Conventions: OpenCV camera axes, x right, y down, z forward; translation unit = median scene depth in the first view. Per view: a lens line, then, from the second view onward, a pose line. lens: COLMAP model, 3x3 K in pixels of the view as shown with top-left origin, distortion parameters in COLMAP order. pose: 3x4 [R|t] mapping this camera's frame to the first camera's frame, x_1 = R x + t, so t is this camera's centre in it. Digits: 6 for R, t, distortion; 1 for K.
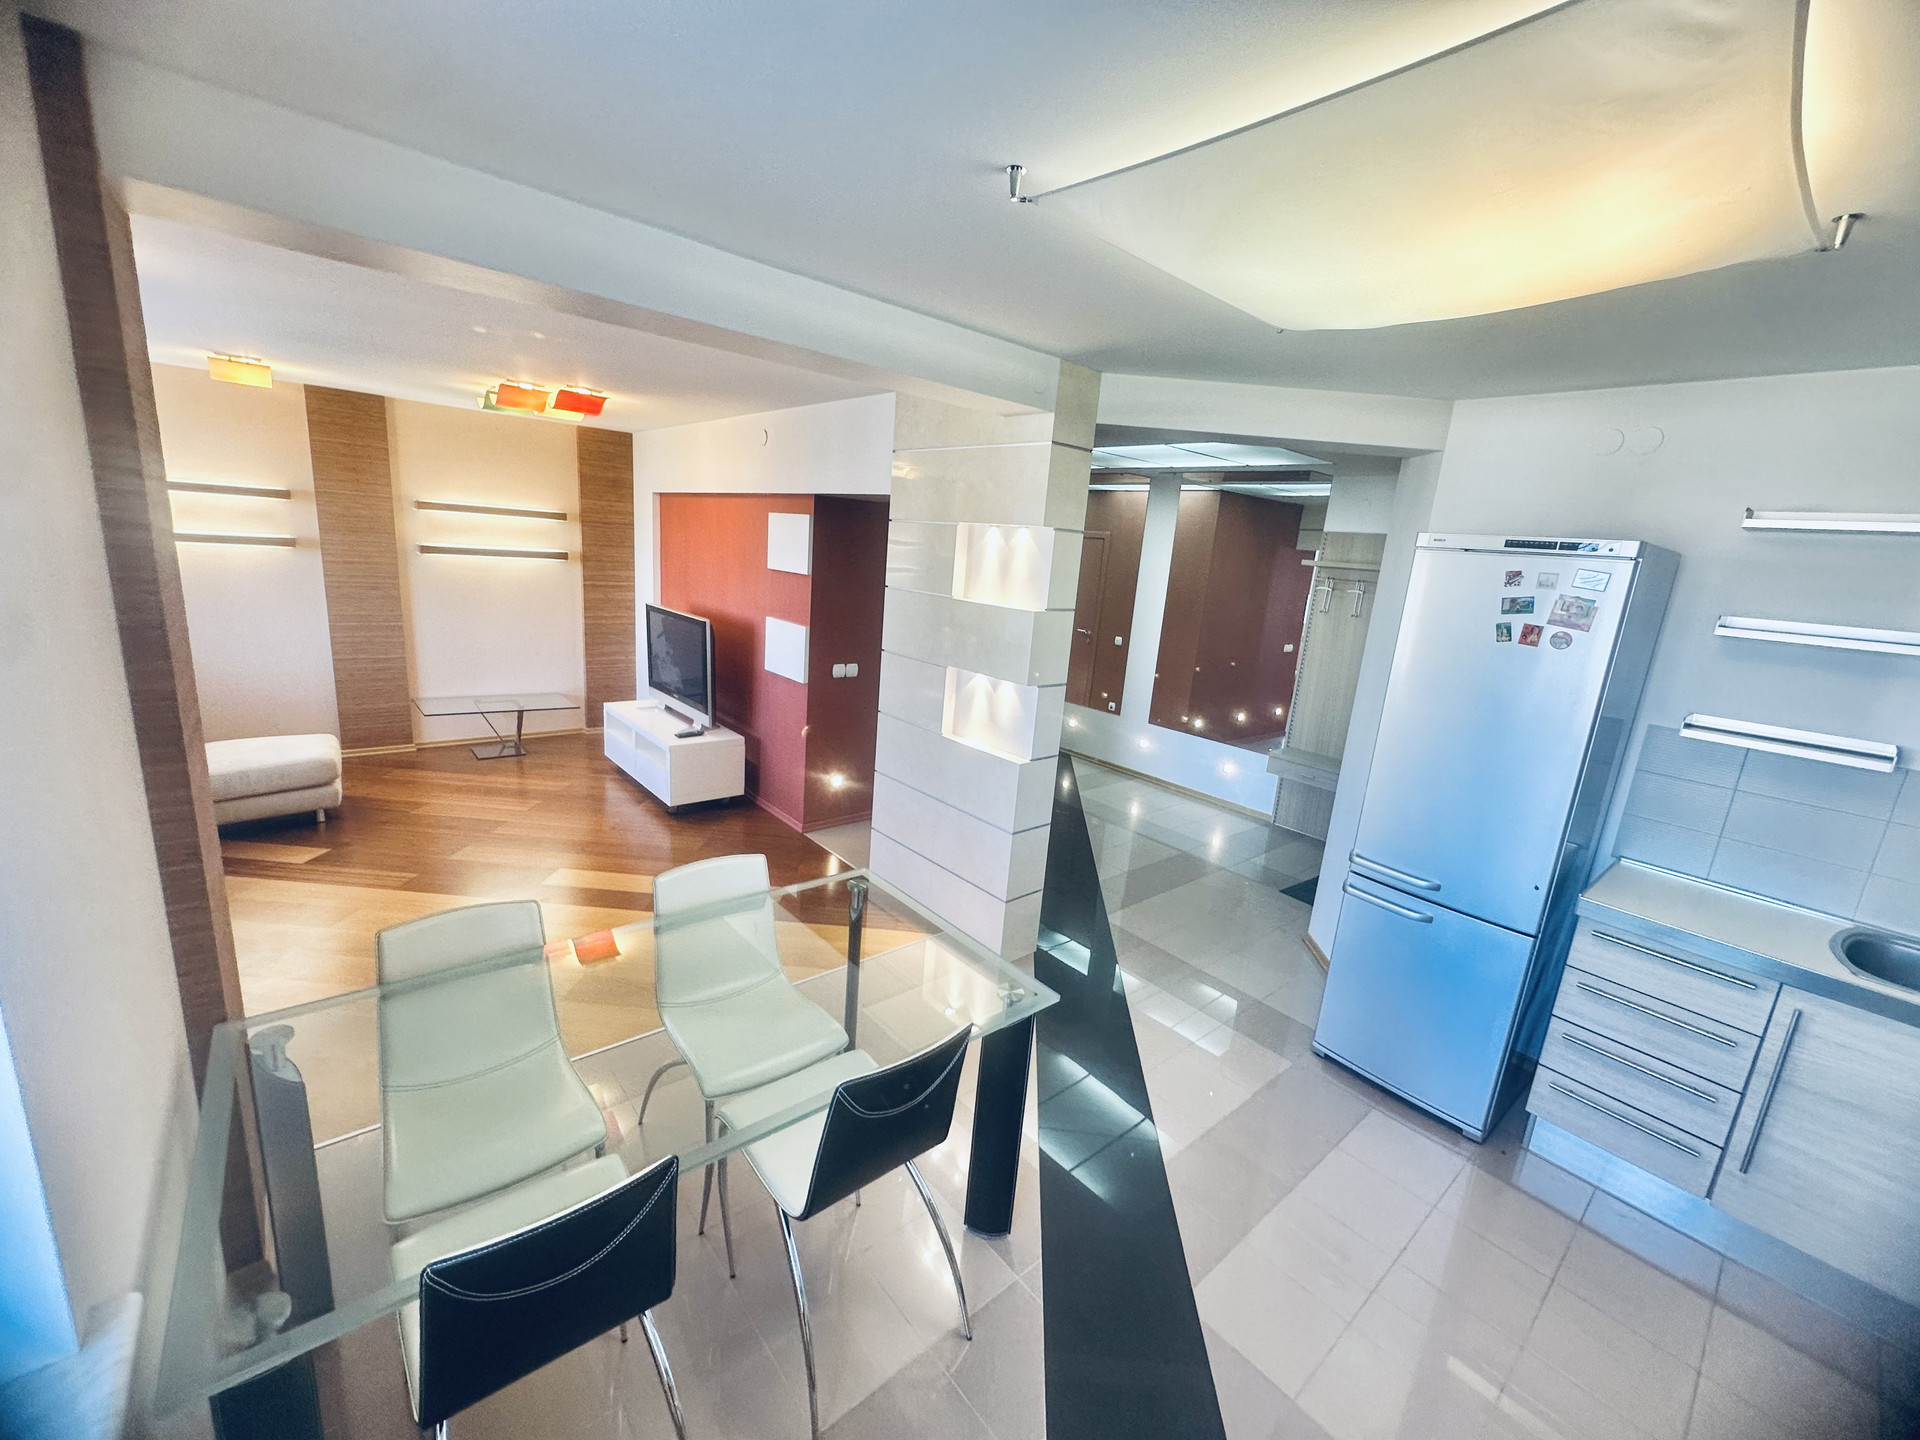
lens RADIAL K [[757.7, 0, 967.6], [0, 757.7, 720.5], [0, 0, 1]] dist [-0.001998, -0.000240]
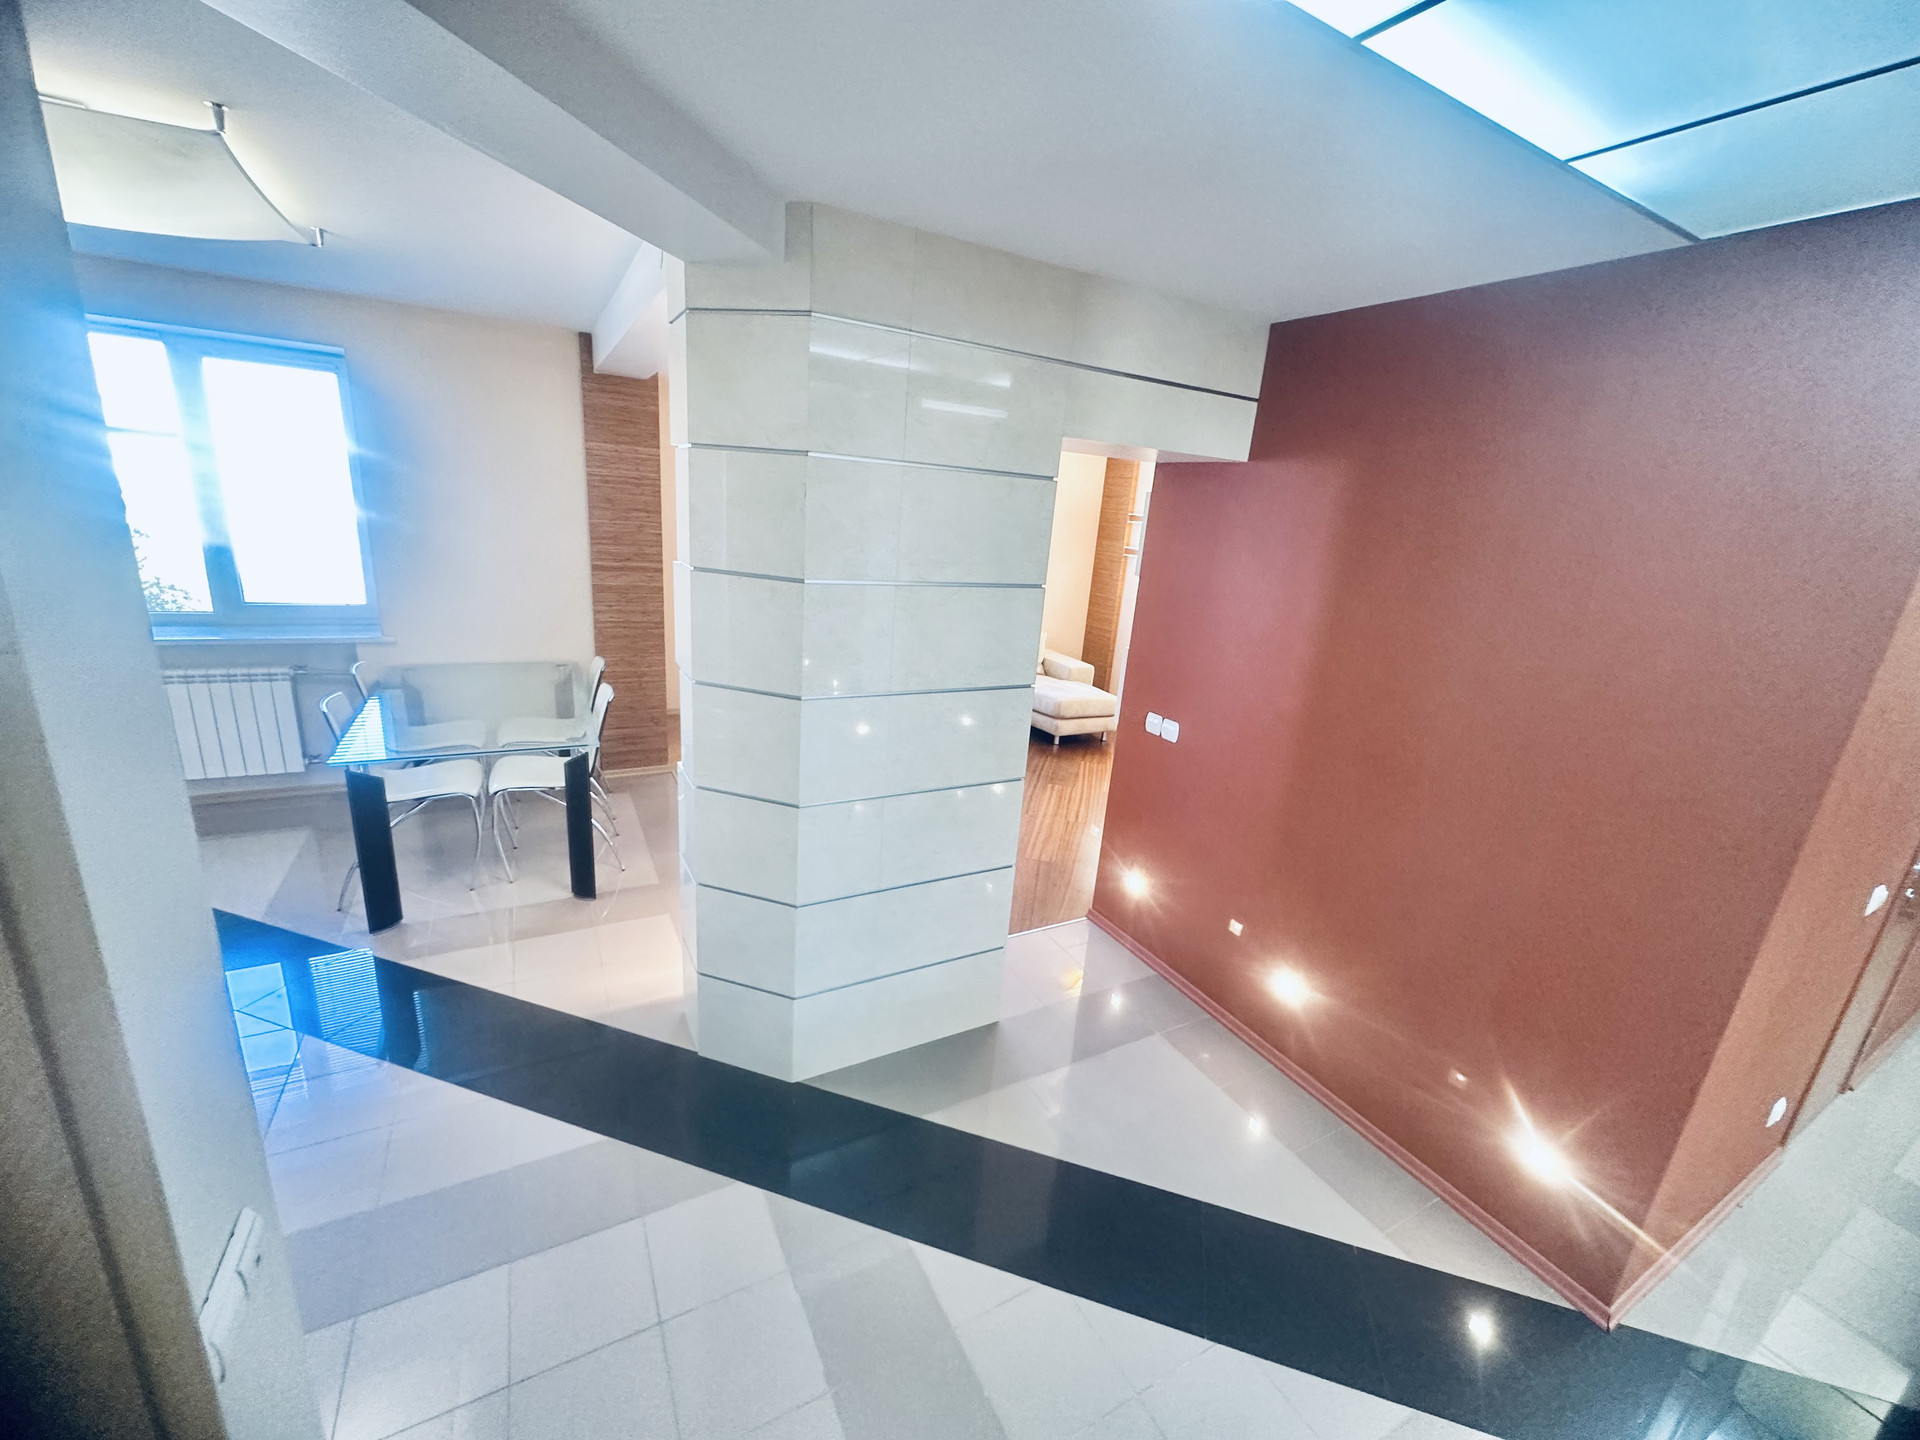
lens RADIAL K [[770.7, 0, 963.6], [0, 770.7, 722.4], [0, 0, 1]] dist [-0.000848, -0.000034]
pose [[-0.193275, 0.180654, -0.964370, 0.502820], [-0.311815, 0.920634, 0.234955, -0.171111], [0.930277, 0.346116, -0.121605, 0.914382]]
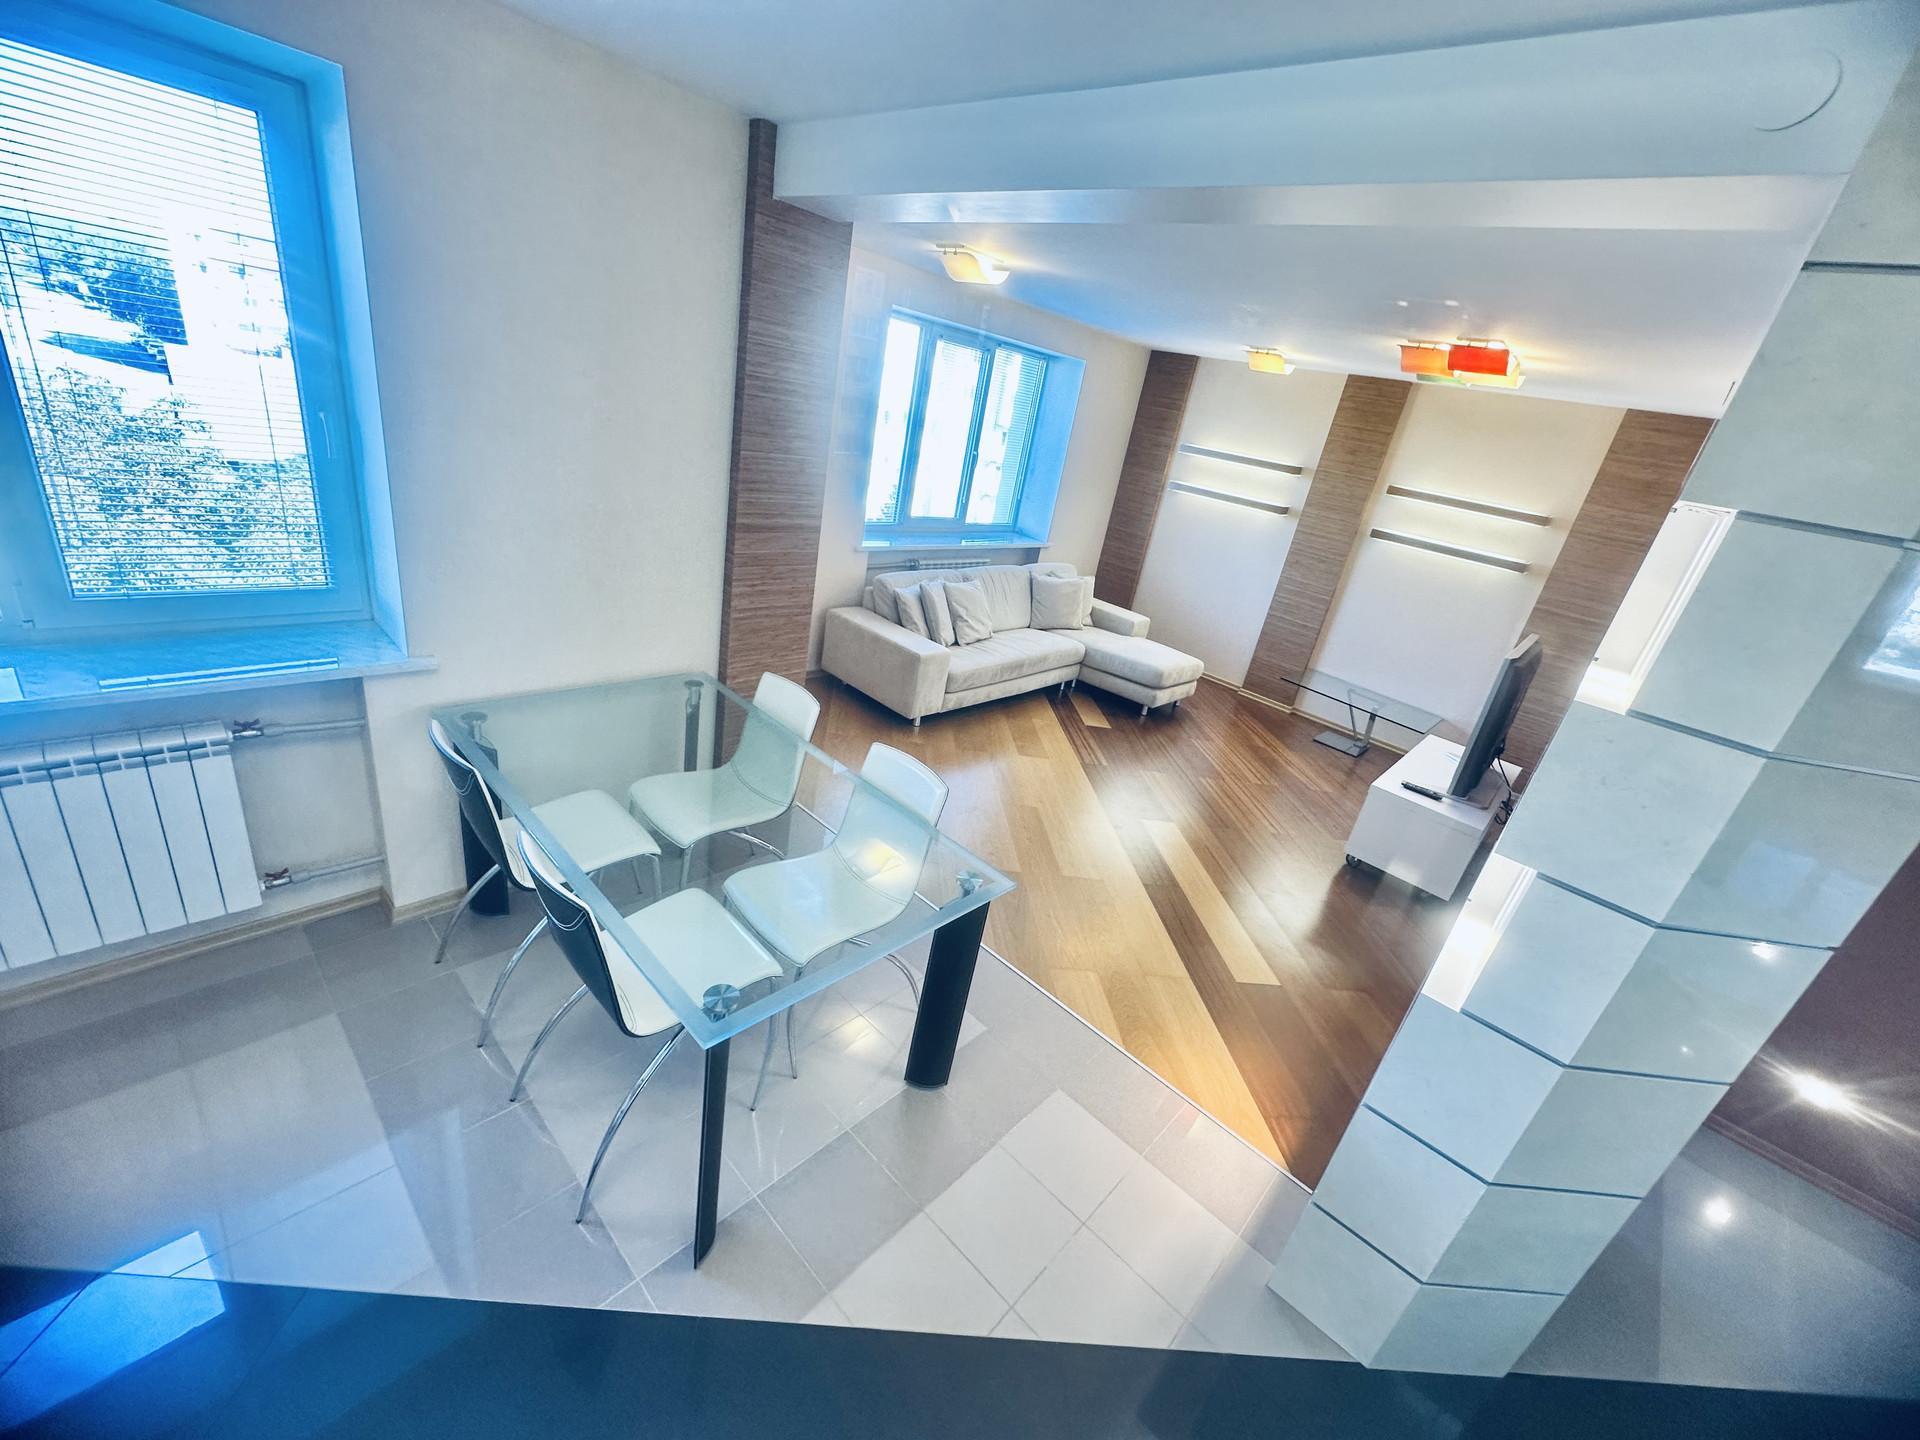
lens RADIAL K [[767.0, 0, 956.8], [0, 767.0, 722.5], [0, 0, 1]] dist [-0.002030, -0.000330]
pose [[0.122549, 0.338101, -0.933097, 0.259445], [-0.381086, 0.884141, 0.270312, -0.069300], [0.916381, 0.322464, 0.237196, 0.340699]]
